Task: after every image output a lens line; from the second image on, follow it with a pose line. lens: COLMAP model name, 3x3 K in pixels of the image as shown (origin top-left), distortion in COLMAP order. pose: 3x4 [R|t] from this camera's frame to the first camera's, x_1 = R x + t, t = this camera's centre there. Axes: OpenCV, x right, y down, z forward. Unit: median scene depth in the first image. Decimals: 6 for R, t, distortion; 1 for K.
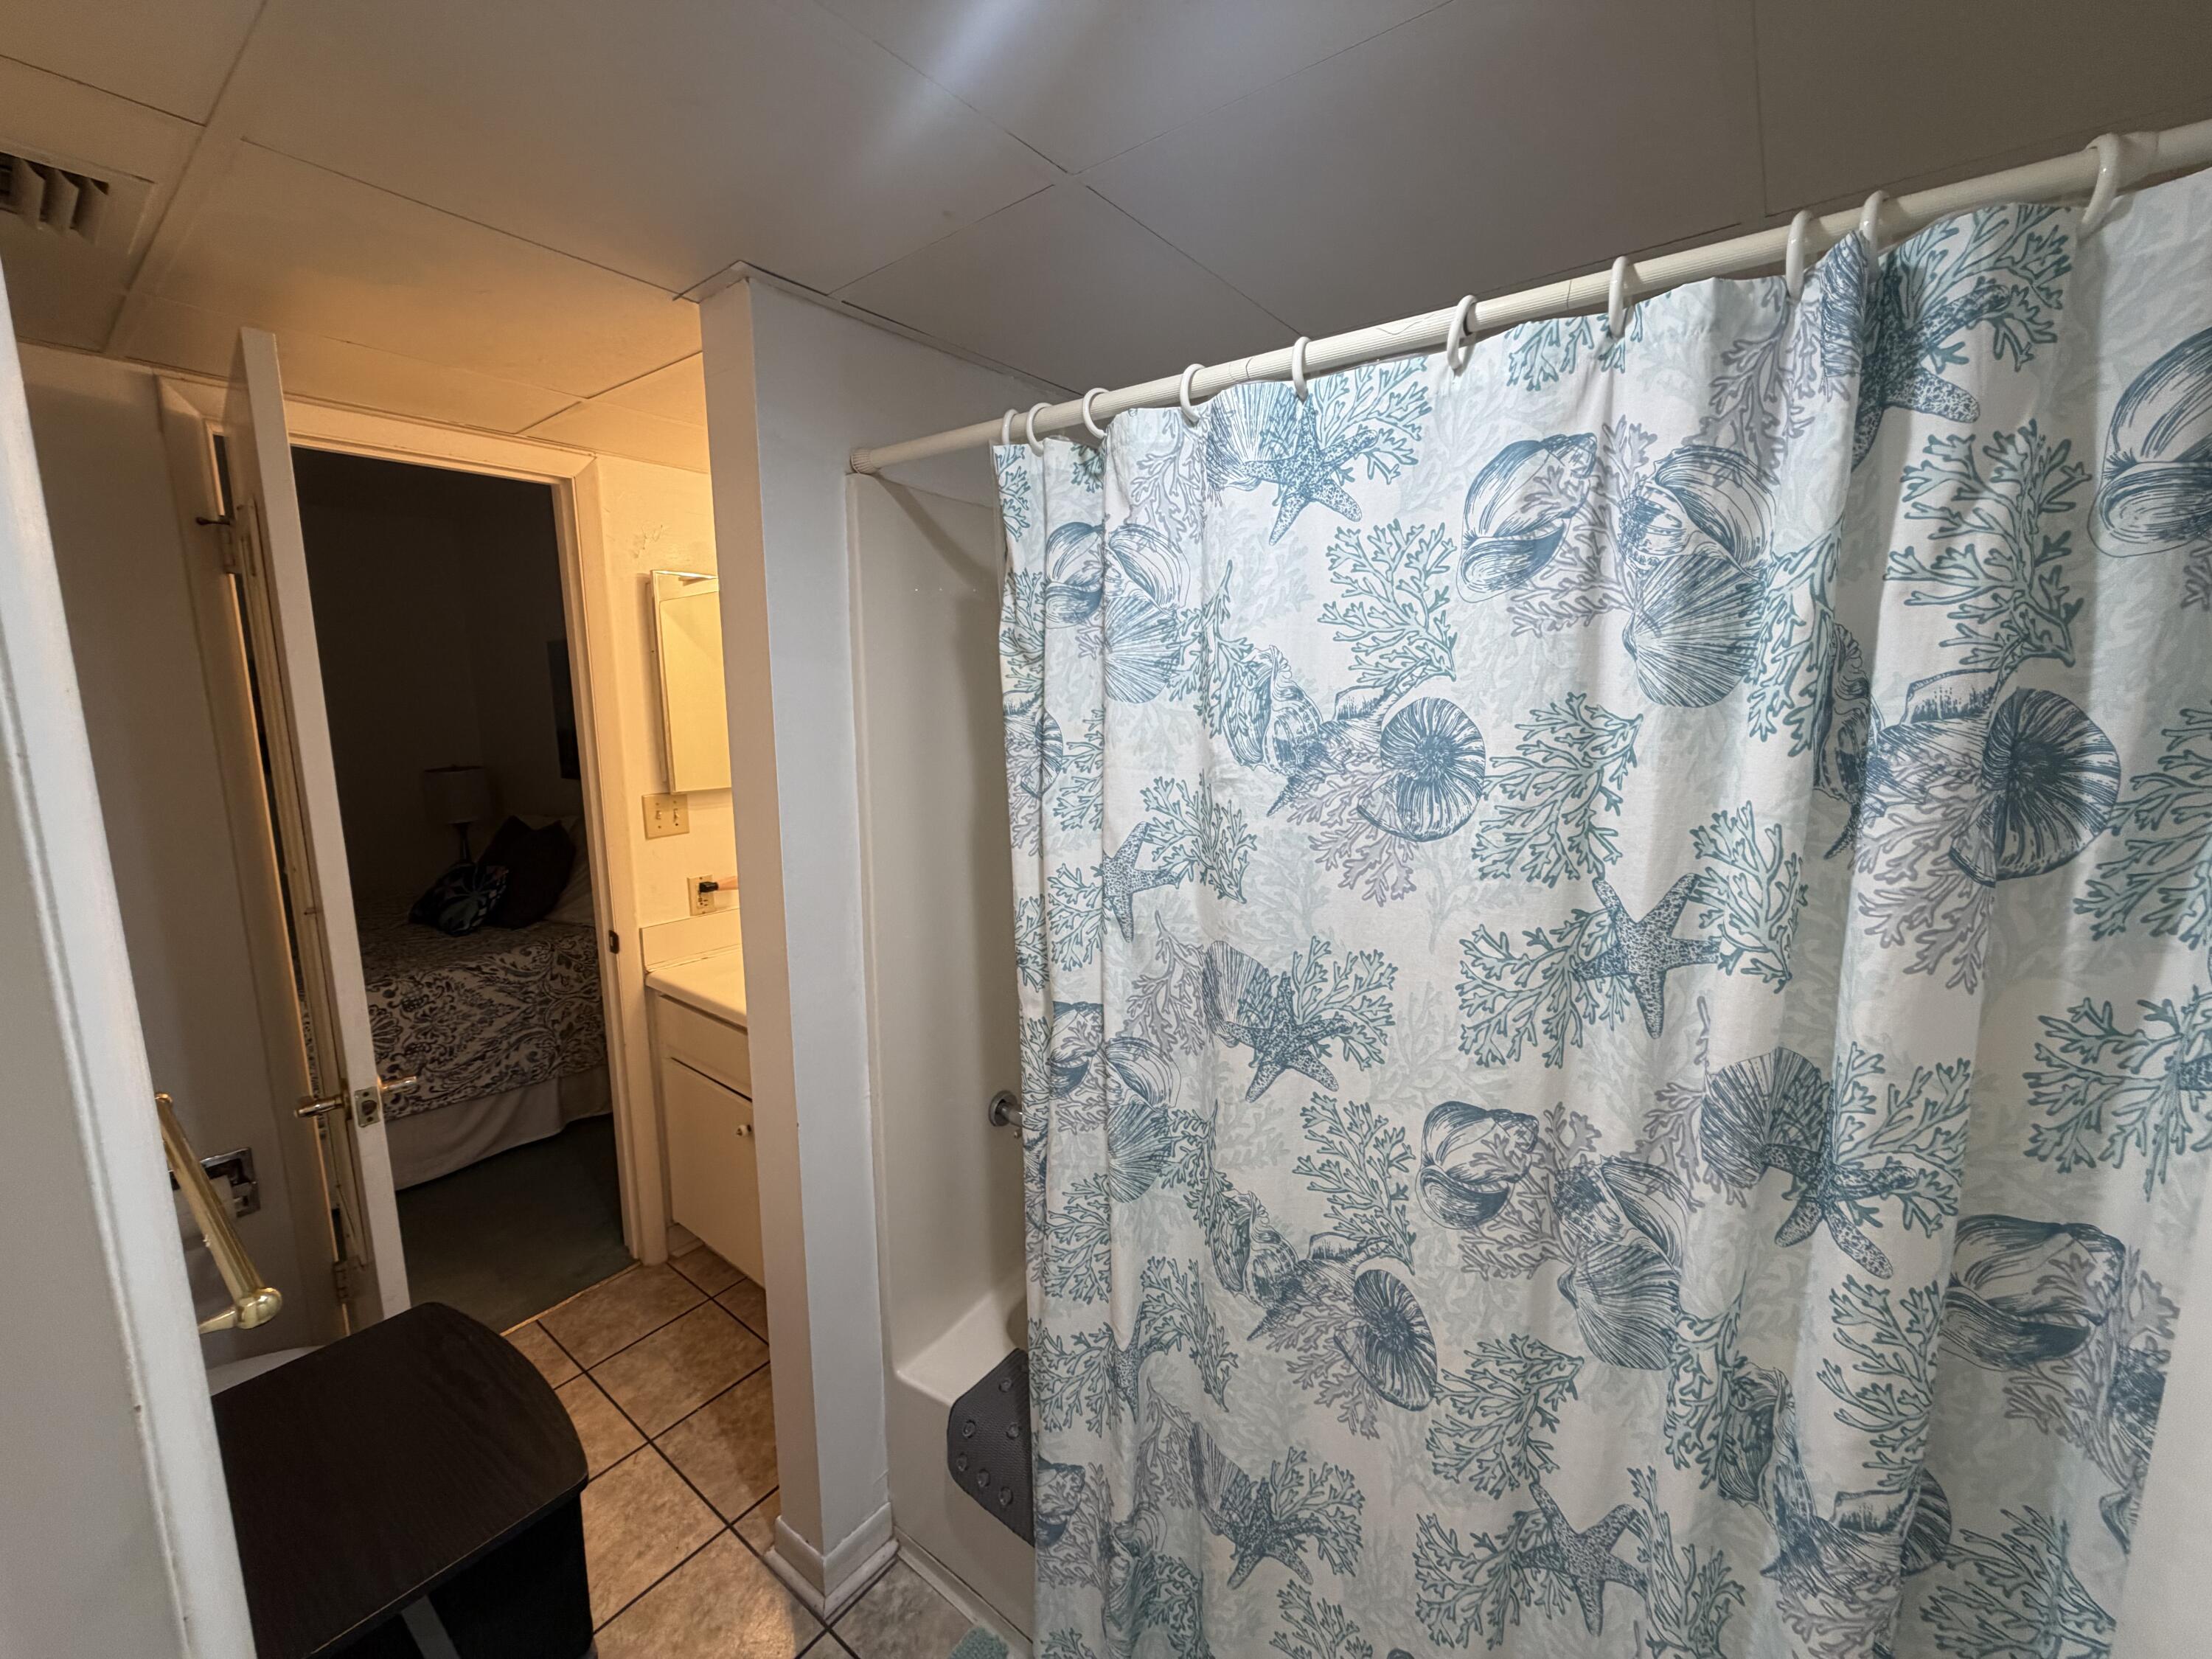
lens RADIAL K [[877.2, 0, 1094.5], [0, 877.2, 826.4], [0, 0, 1]] dist [0.001527, 0.000165]
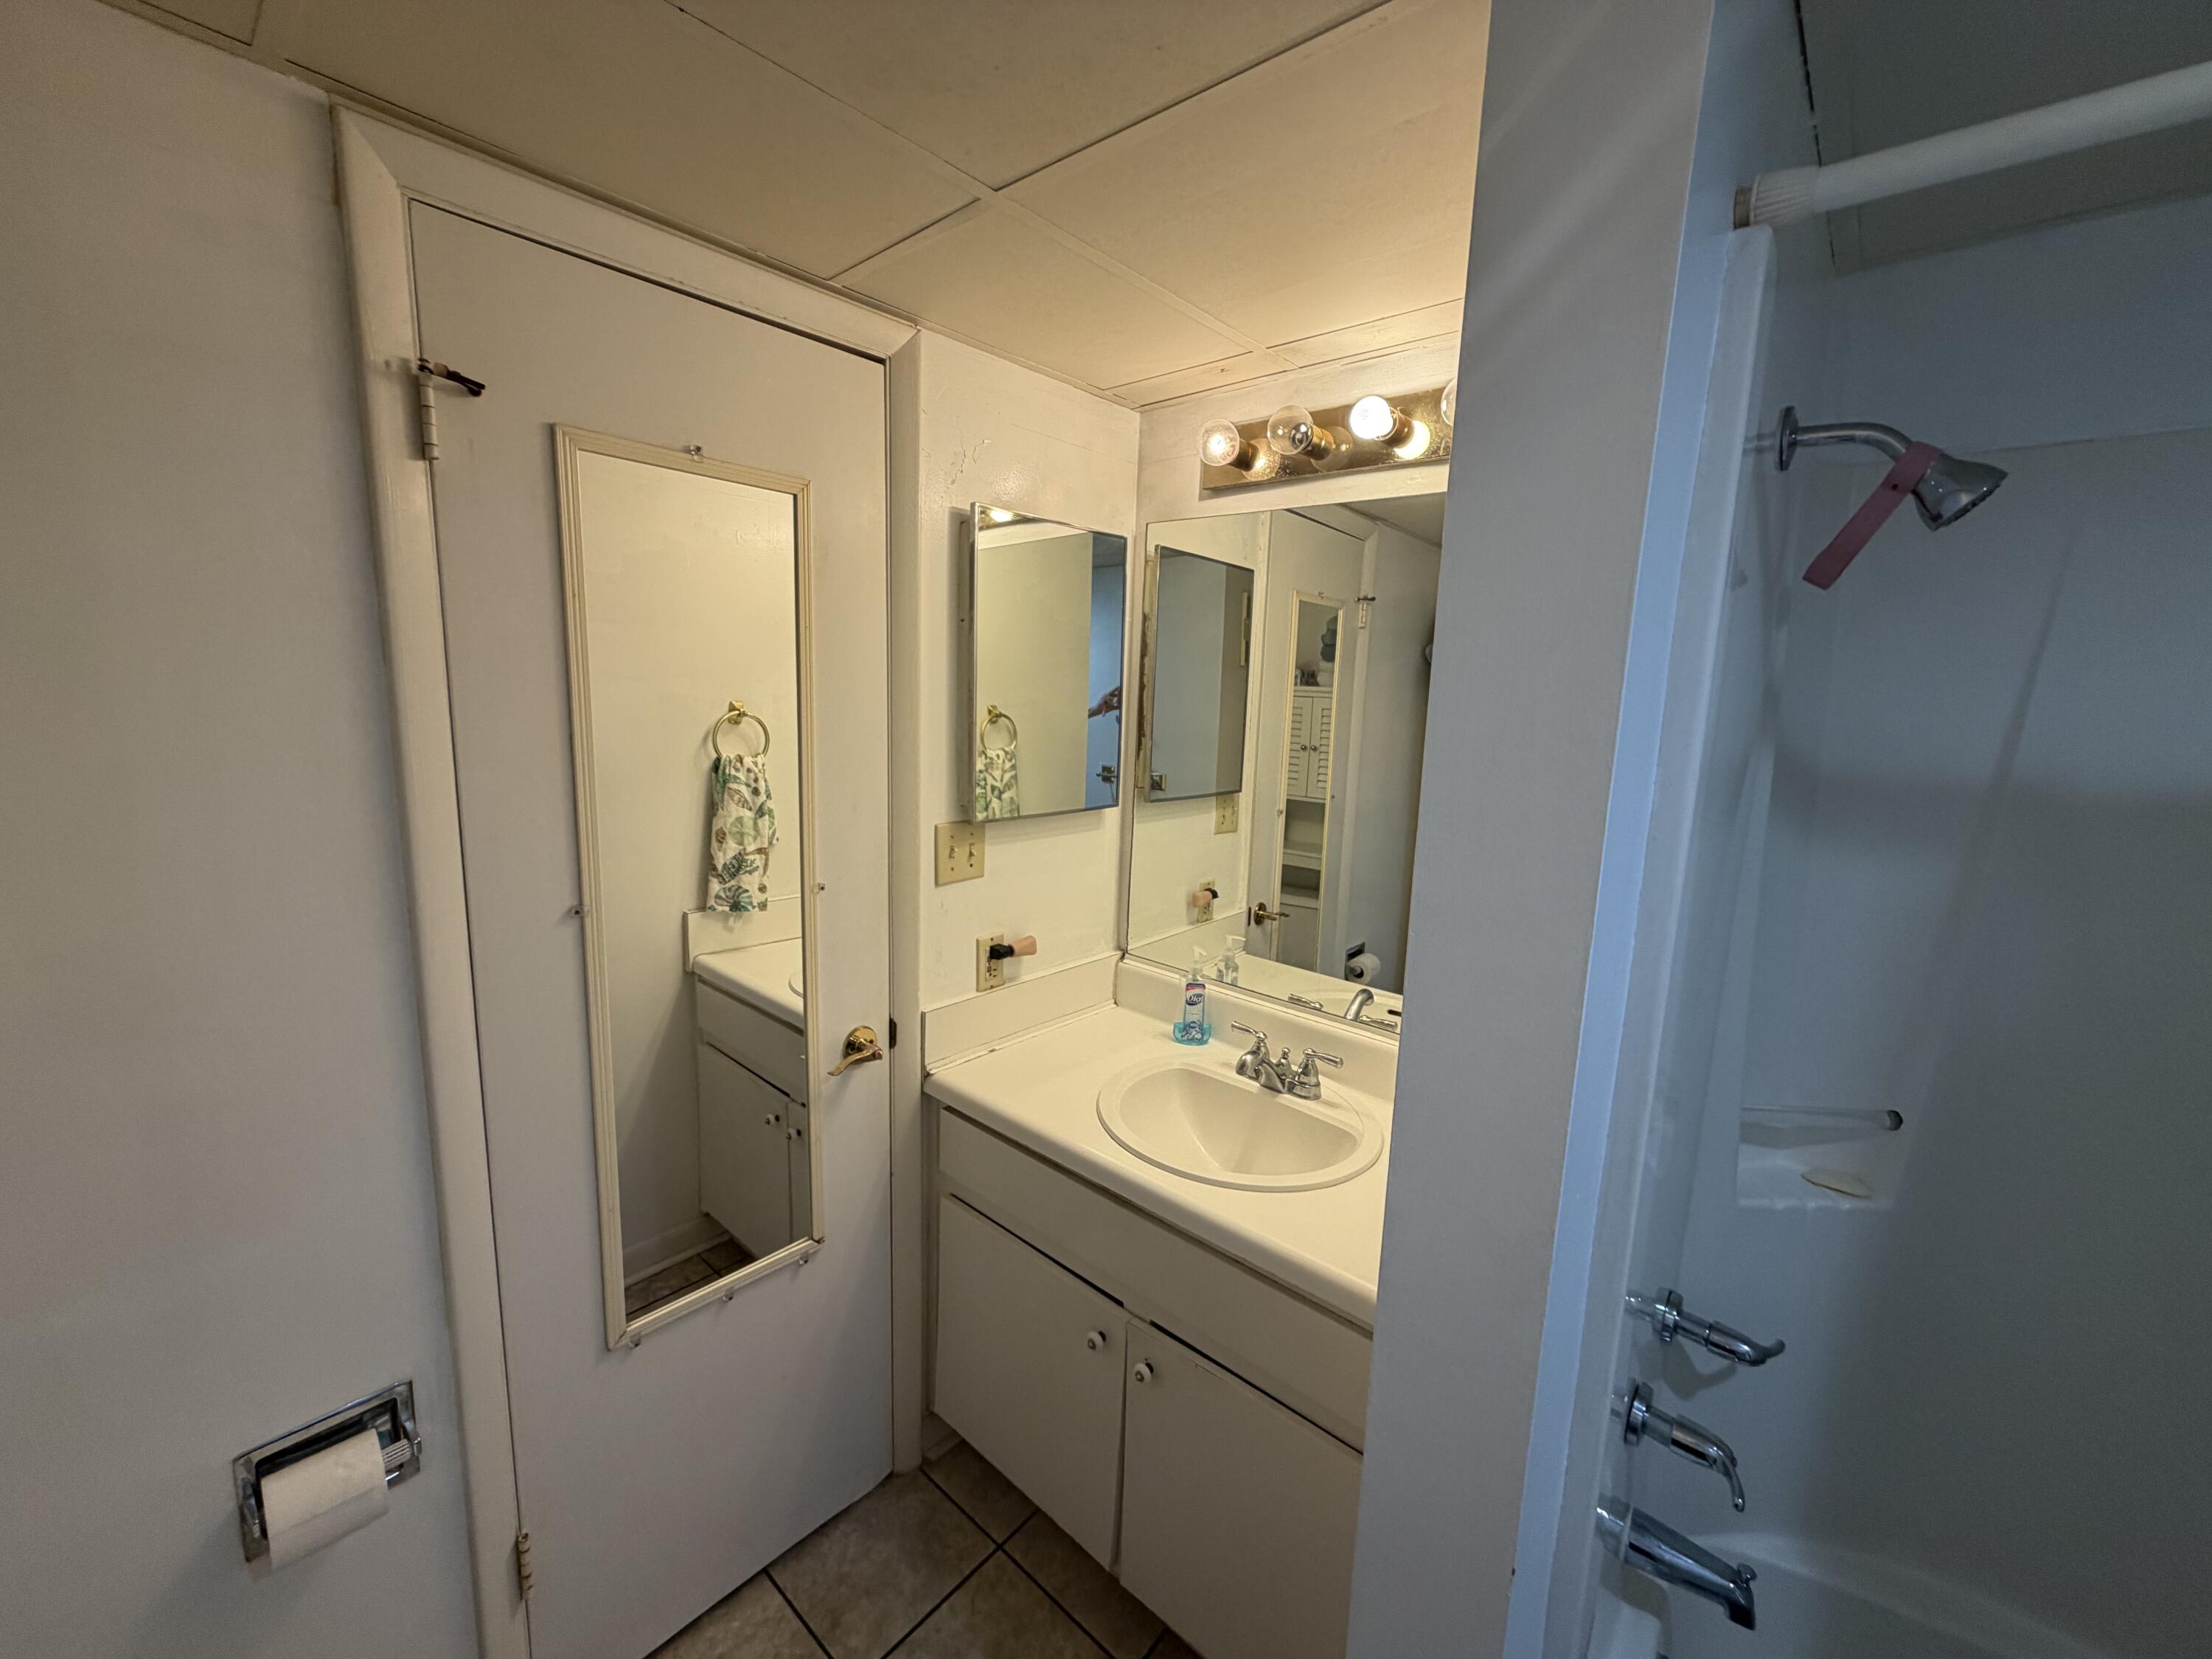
lens RADIAL K [[877.2, 0, 1107.4], [0, 877.2, 836.4], [0, 0, 1]] dist [0.001527, 0.000165]
pose [[0.997133, 0.047536, -0.058871, -0.328007], [-0.047801, 0.998852, -0.003093, -0.029110], [0.058657, 0.005899, 0.998261, 0.295712]]
